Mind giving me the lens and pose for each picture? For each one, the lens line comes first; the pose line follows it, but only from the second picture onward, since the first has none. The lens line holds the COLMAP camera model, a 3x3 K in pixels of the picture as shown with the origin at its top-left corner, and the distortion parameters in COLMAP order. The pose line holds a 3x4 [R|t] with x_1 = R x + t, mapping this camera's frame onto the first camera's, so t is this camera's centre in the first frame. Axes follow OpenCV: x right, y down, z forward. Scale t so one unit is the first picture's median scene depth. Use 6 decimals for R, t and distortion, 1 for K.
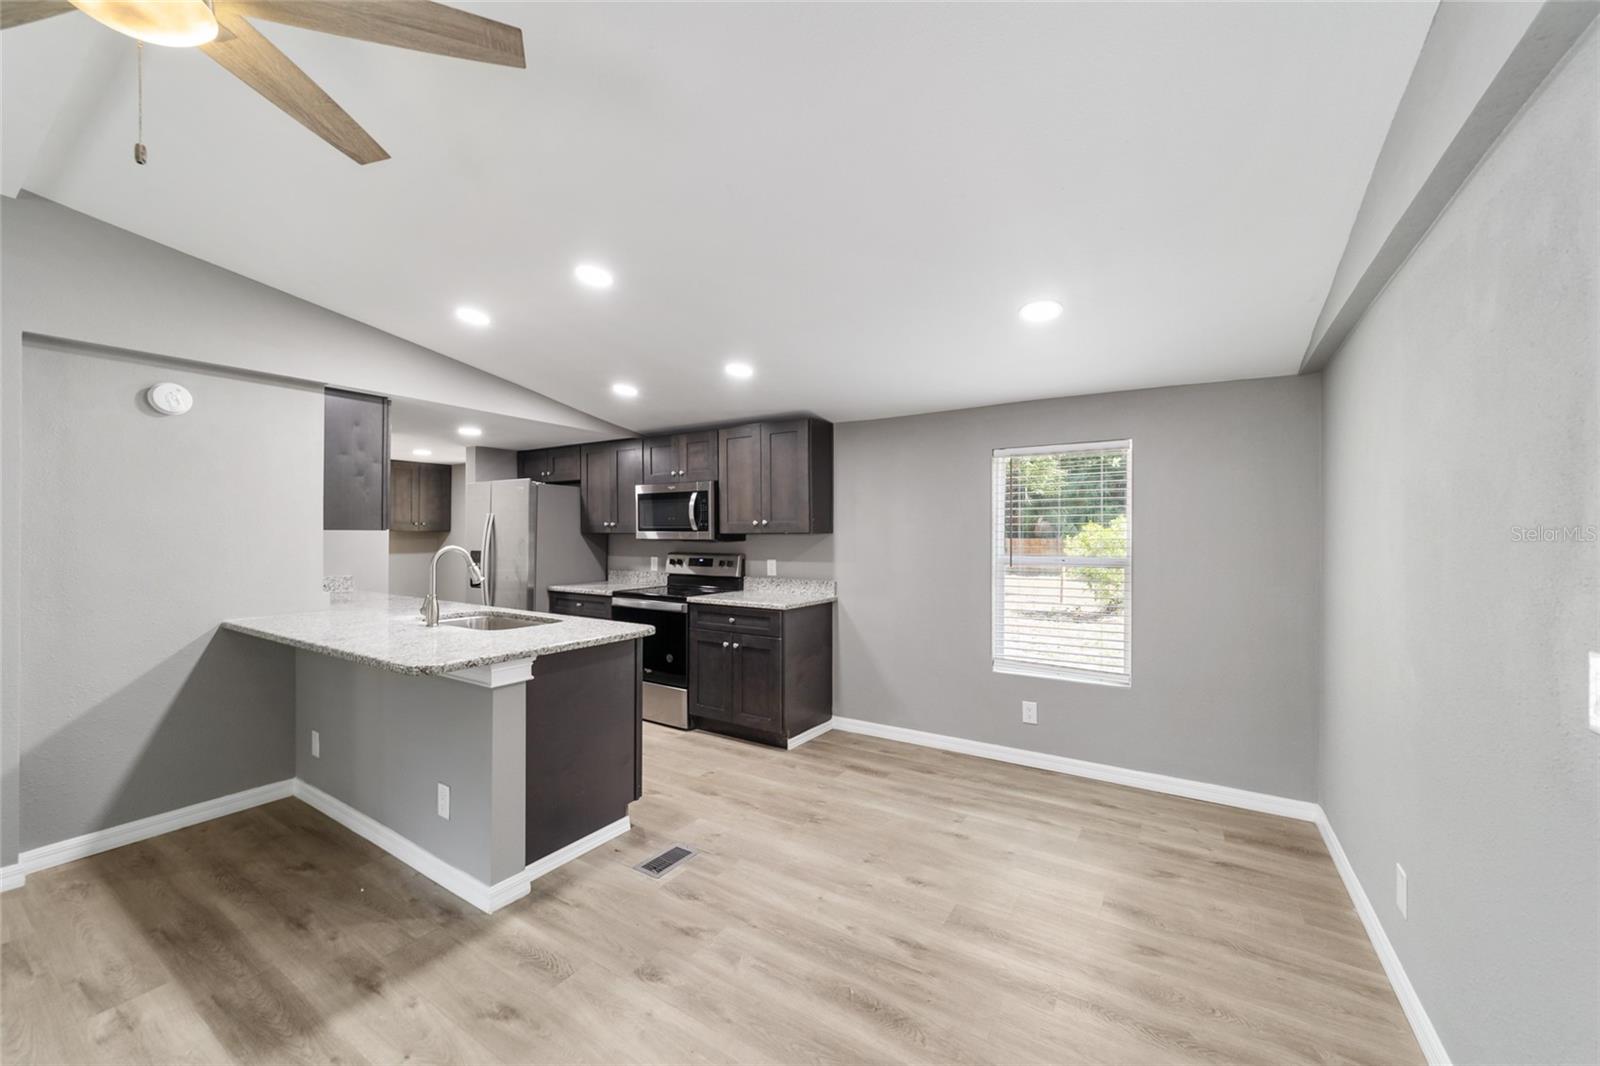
lens RADIAL K [[613.2, 0, 796.5], [0, 613.2, 530.8], [0, 0, 1]] dist [-0.019929, 0.008953]
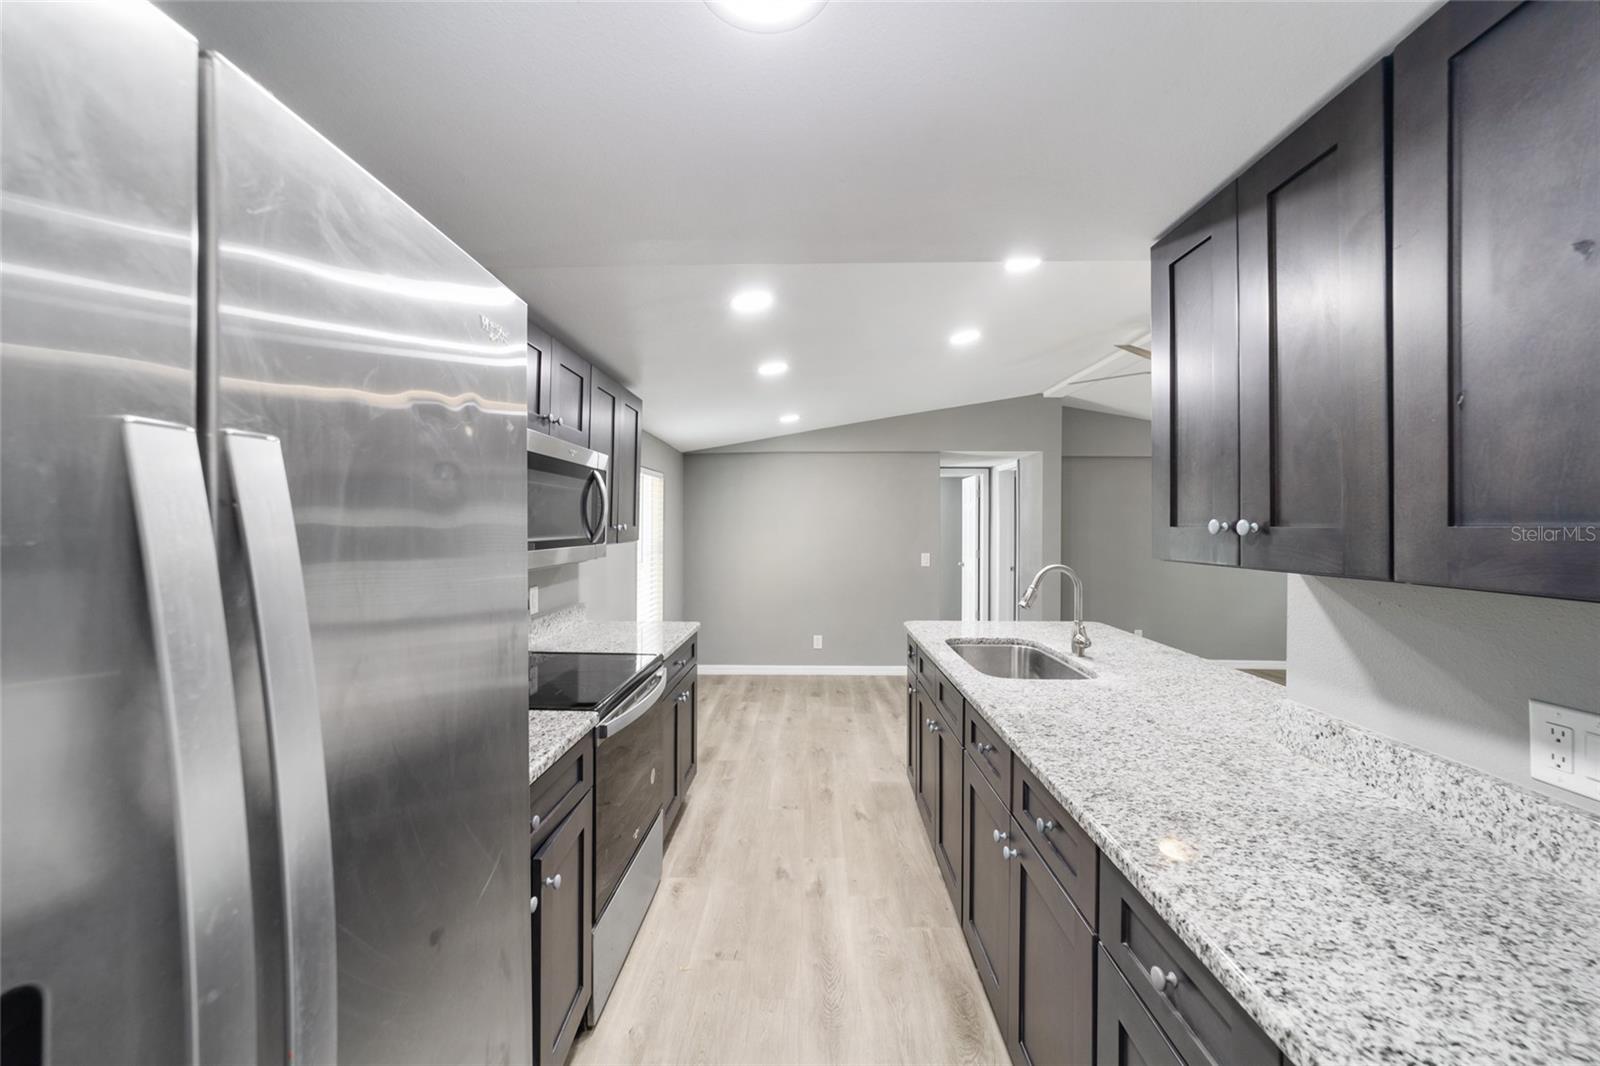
lens RADIAL K [[613.2, 0, 796.5], [0, 613.2, 530.8], [0, 0, 1]] dist [-0.019929, 0.008953]
pose [[-0.520712, -0.011176, 0.853659, -0.856193], [-0.006868, 0.999937, 0.008902, -0.020662], [-0.853705, -0.001228, -0.520756, 1.362889]]
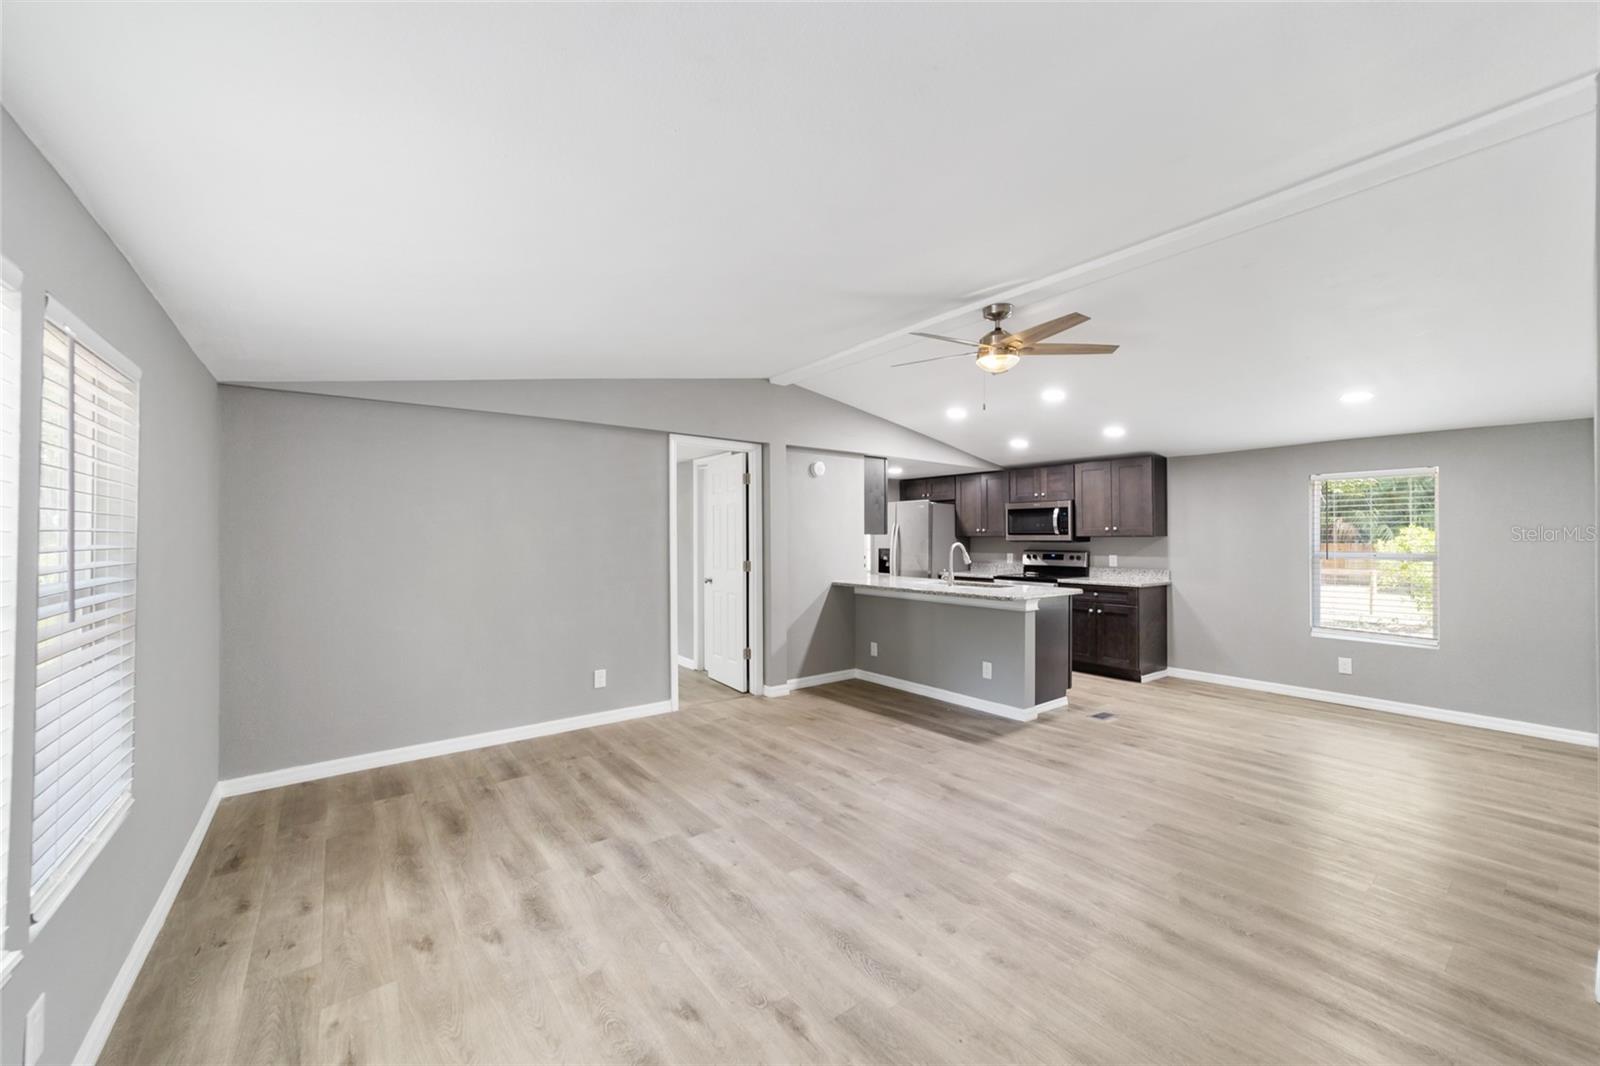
lens RADIAL K [[611.5, 0, 796.3], [0, 611.5, 531.8], [0, 0, 1]] dist [-0.019889, 0.008743]
pose [[0.939410, -0.003380, -0.342779, -0.304078], [0.001395, 0.999981, -0.006038, 0.001677], [0.342793, 0.005194, 0.939397, -0.689853]]
